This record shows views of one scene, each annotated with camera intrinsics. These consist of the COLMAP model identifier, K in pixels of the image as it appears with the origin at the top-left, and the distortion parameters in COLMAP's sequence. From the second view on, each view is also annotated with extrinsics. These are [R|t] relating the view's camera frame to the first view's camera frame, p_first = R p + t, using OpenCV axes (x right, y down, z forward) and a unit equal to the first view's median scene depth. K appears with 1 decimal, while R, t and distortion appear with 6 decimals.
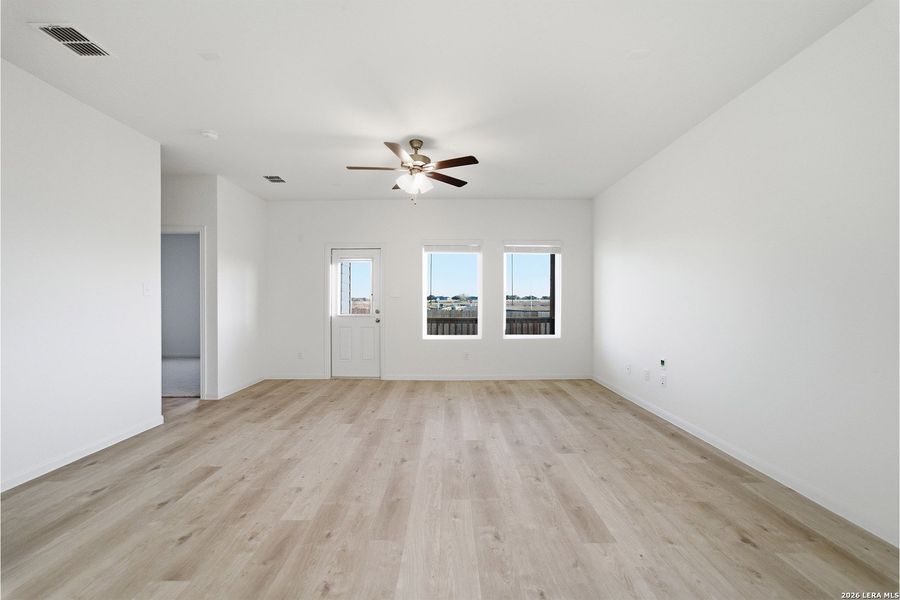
lens RADIAL K [[362.4, 0, 450.0], [0, 362.4, 300.0], [0, 0, 1]] dist [-0.001246, 0.000431]
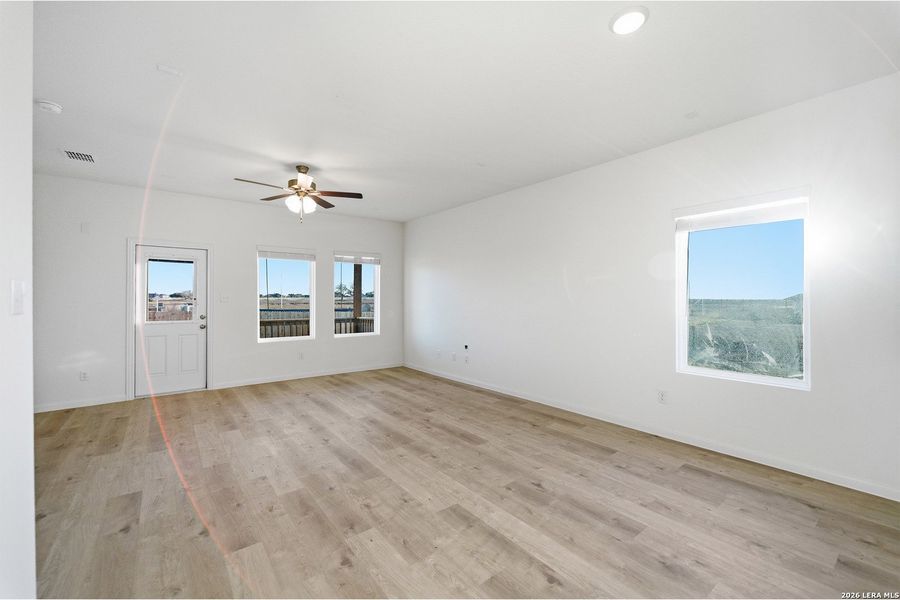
lens RADIAL K [[360.2, 0, 450.0], [0, 360.2, 300.0], [0, 0, 1]] dist [-0.023952, 0.020510]
pose [[0.790017, 0.002388, 0.613080, -0.420712], [-0.004694, 0.999987, 0.002154, -0.029905], [-0.613067, -0.004580, 0.790018, -0.166585]]
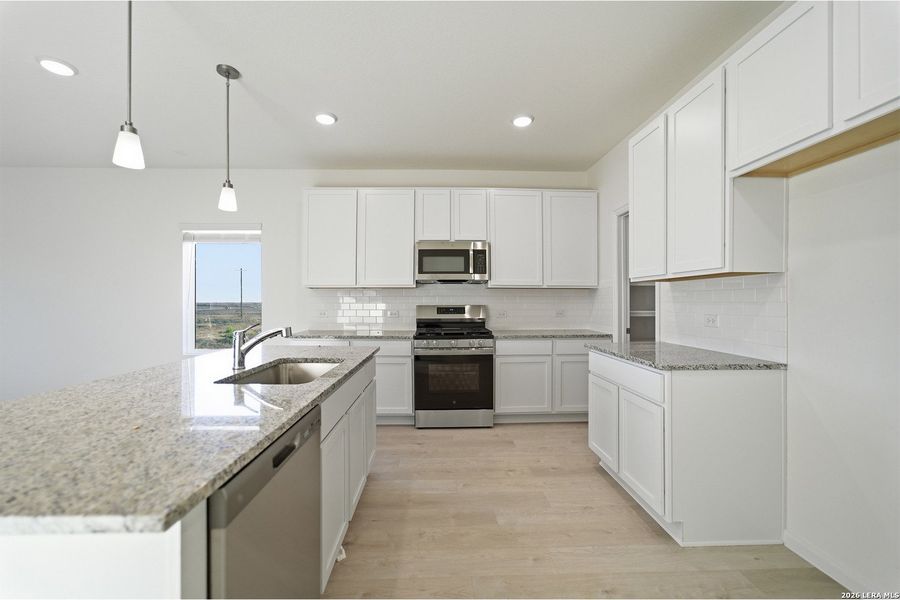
lens RADIAL K [[360.6, 0, 442.8], [0, 360.6, 304.4], [0, 0, 1]] dist [-0.012324, 0.000085]
pose [[-0.013770, -0.005614, 0.999889, -0.548489], [0.004785, 0.999972, 0.005680, -0.009008], [-0.999894, 0.004862, -0.013742, -0.602512]]
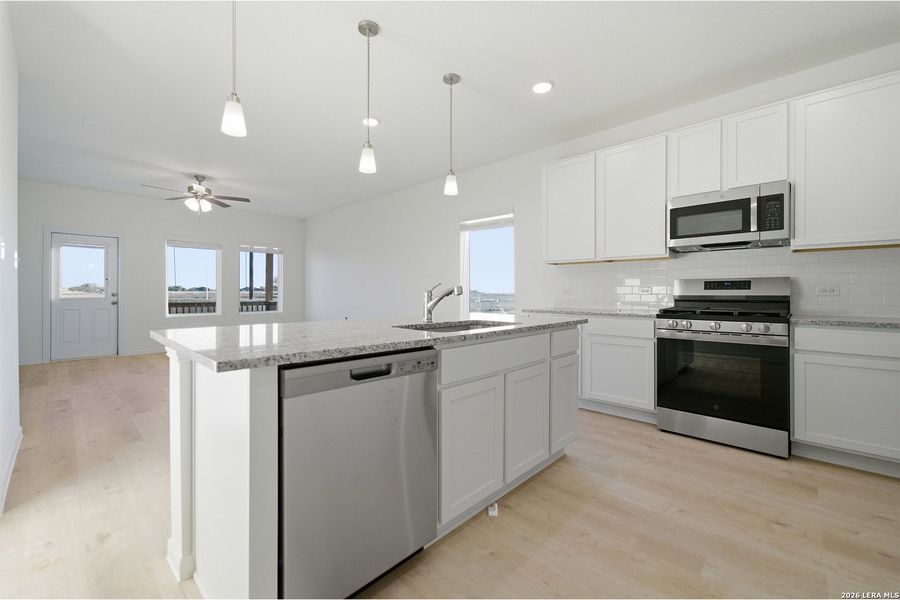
lens RADIAL K [[367.5, 0, 449.5], [0, 367.5, 292.3], [0, 0, 1]] dist [0.001457, 0.000436]
pose [[0.697497, 0.000815, 0.716587, -0.463612], [0.000115, 0.999999, -0.001250, 0.034010], [-0.716588, 0.000954, 0.697496, -0.778973]]
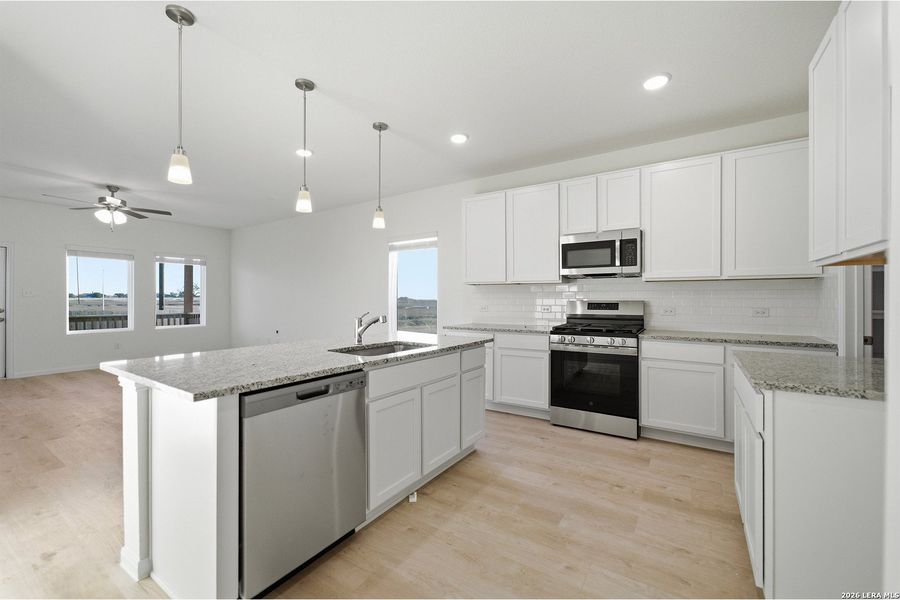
lens RADIAL K [[365.8, 0, 447.4], [0, 365.8, 298.0], [0, 0, 1]] dist [-0.001254, 0.000420]
pose [[0.561740, 0.000271, 0.827313, -0.542649], [0.001812, 0.999997, -0.001558, -0.005997], [-0.827312, 0.002375, 0.561738, -0.869053]]
